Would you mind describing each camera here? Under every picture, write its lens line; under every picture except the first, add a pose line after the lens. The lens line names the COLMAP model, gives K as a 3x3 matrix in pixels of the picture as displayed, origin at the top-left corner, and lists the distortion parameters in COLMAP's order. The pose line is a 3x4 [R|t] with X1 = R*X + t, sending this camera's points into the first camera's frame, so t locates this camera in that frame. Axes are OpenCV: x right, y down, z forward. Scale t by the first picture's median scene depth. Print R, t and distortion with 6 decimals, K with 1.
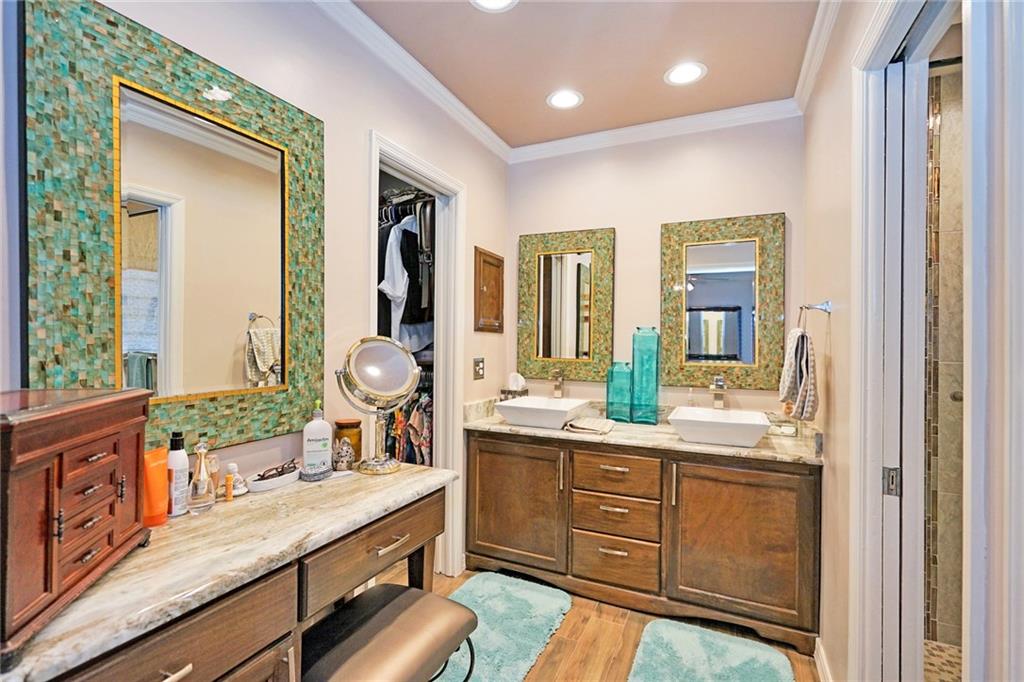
lens RADIAL K [[465.2, 0, 511.3], [0, 465.2, 344.6], [0, 0, 1]] dist [-0.005098, 0.002959]
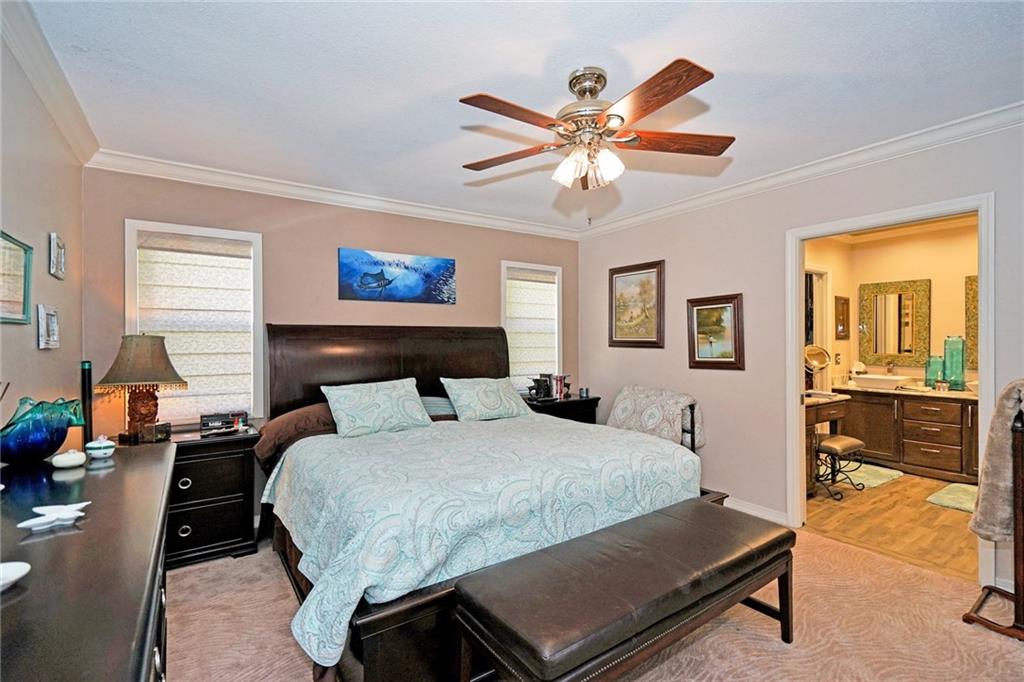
lens RADIAL K [[465.2, 0, 508.7], [0, 465.2, 339.7], [0, 0, 1]] dist [-0.005098, 0.002959]
pose [[0.856228, -0.012496, -0.516447, -0.237405], [0.011409, 0.999921, -0.005279, -0.032089], [0.516472, -0.001372, 0.856303, -1.317807]]
